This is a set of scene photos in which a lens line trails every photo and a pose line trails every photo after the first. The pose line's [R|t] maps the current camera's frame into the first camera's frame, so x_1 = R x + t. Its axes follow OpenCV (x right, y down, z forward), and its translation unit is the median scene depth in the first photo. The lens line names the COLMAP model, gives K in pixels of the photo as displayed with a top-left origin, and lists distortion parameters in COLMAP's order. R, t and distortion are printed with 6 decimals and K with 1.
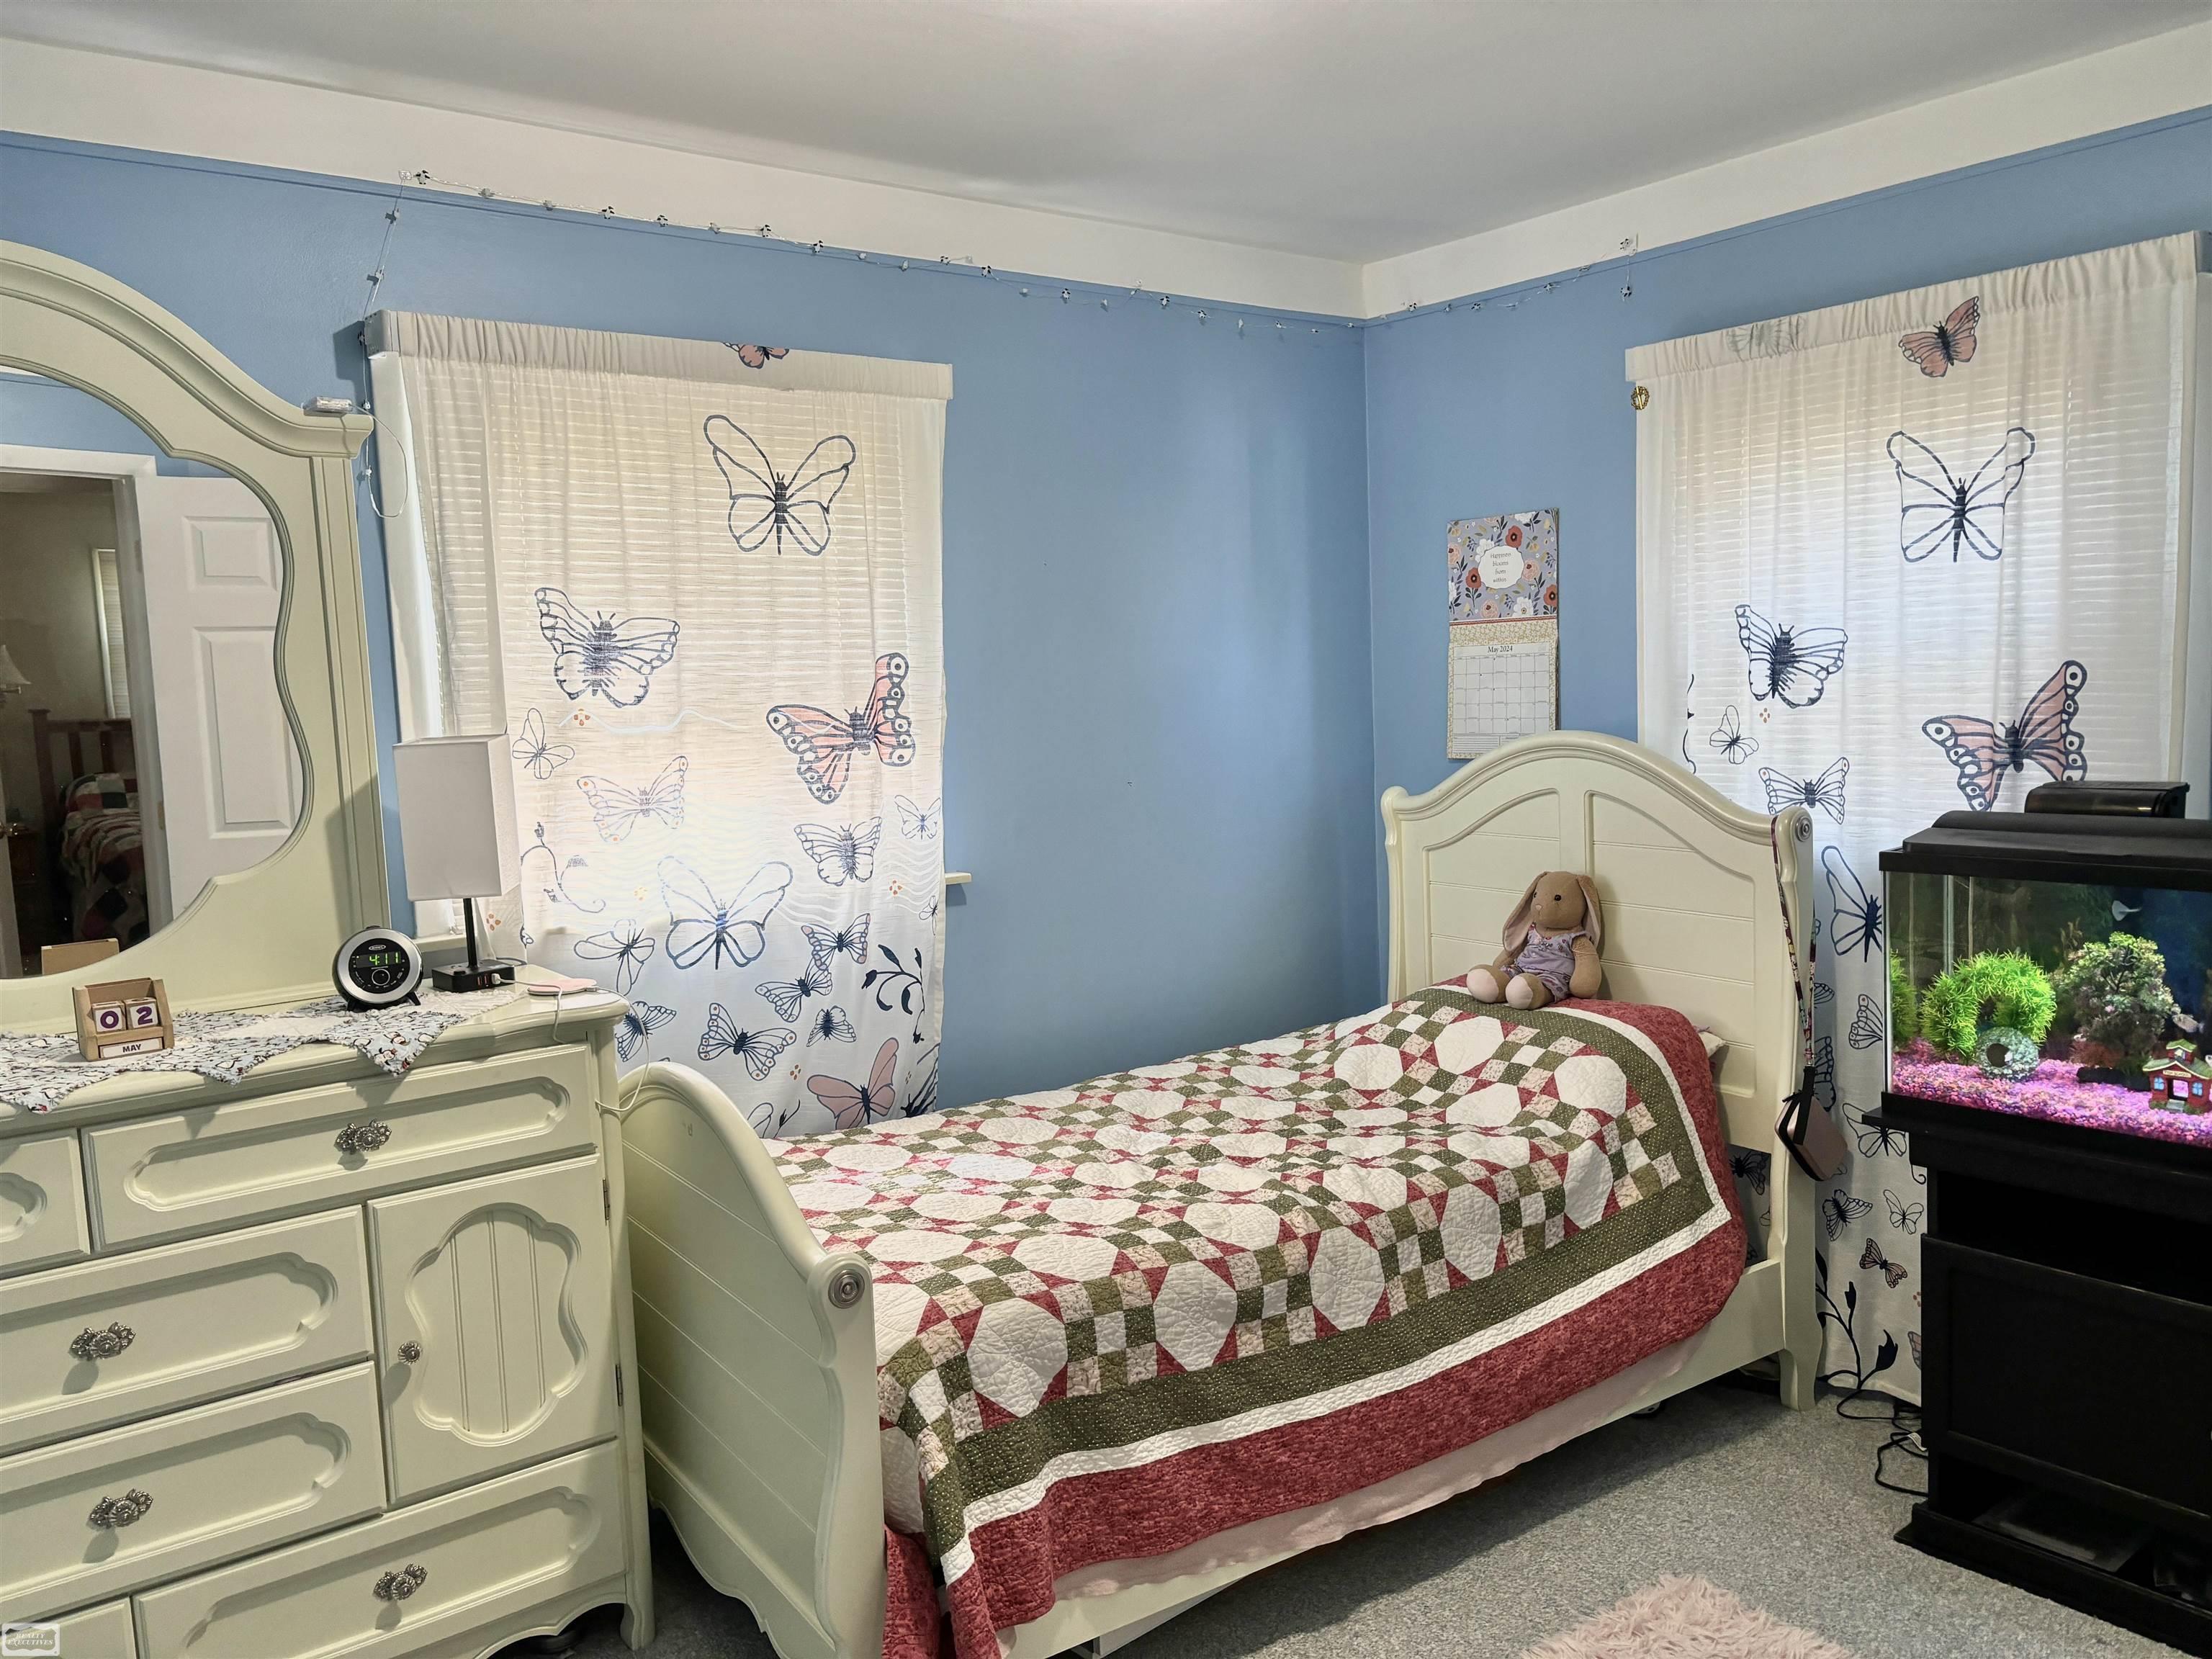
lens RADIAL K [[1667.7, 0, 1099.5], [0, 1667.7, 833.9], [0, 0, 1]] dist [0.024841, -0.020411]
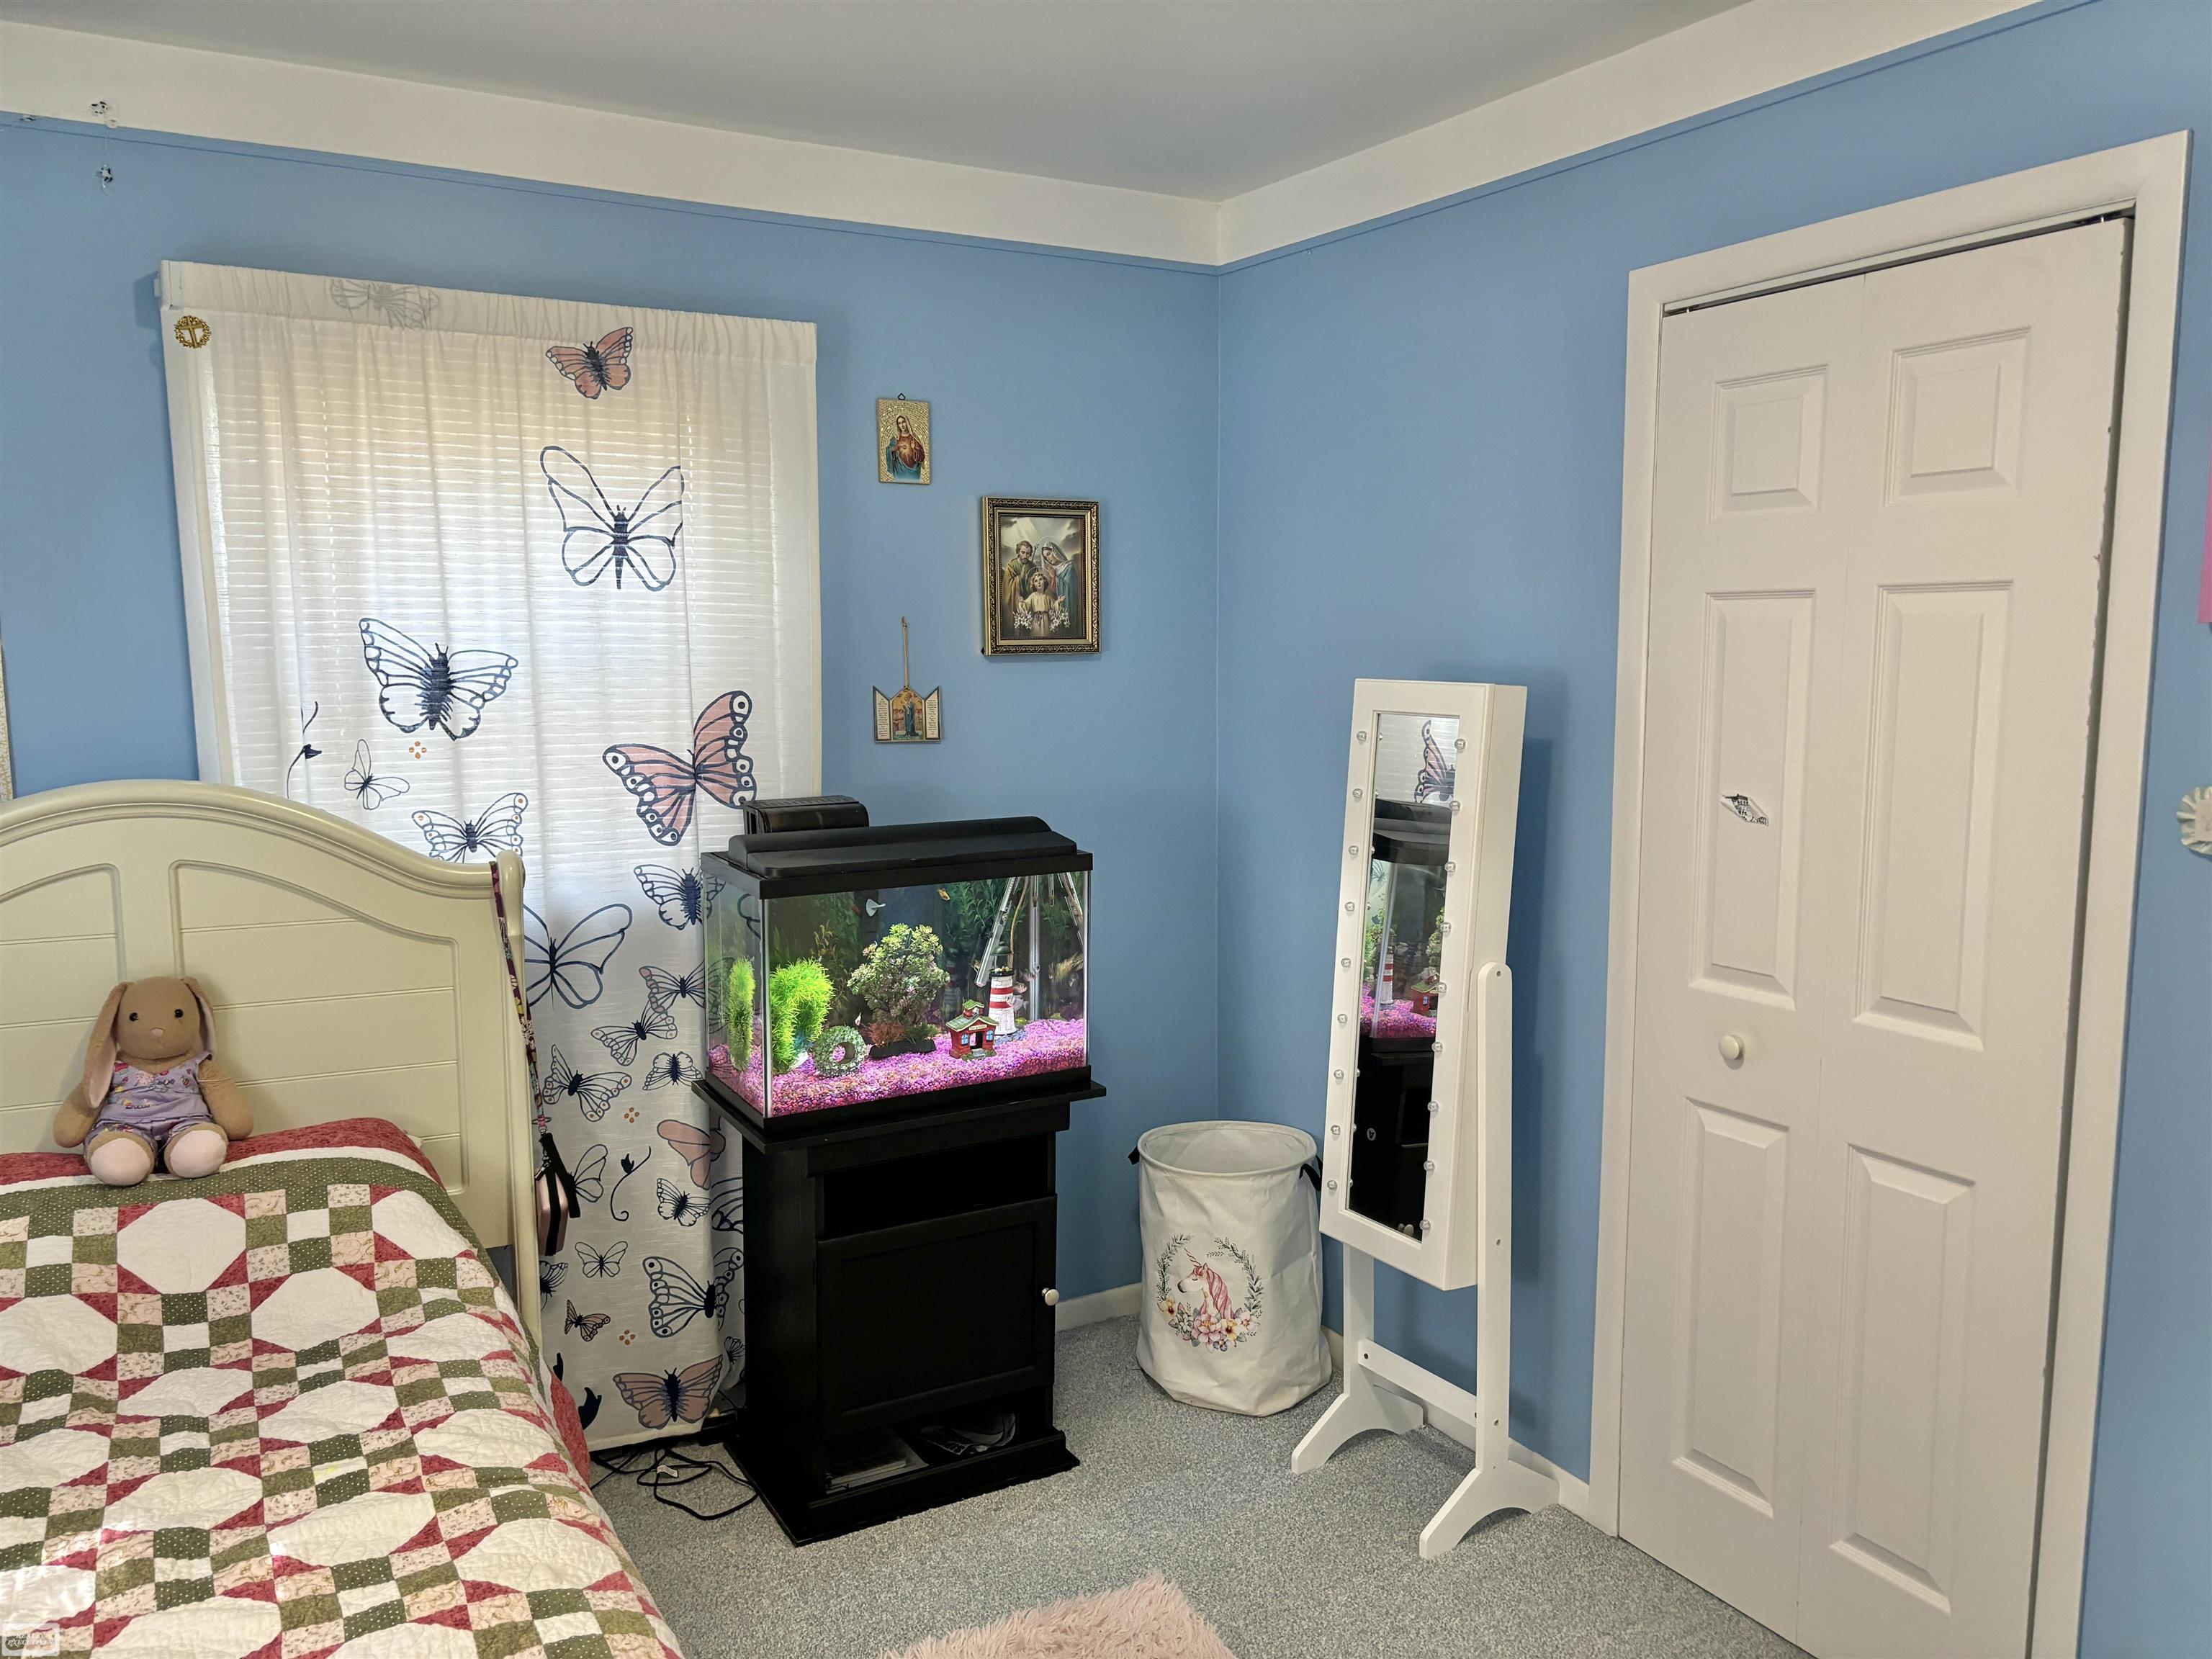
lens RADIAL K [[1667.7, 0, 1100.3], [0, 1667.7, 831.8], [0, 0, 1]] dist [0.024841, -0.020411]
pose [[0.133645, -0.076663, 0.988060, -0.434612], [0.090821, 0.993755, 0.064820, -0.057106], [-0.986859, 0.081074, 0.139773, 0.584409]]
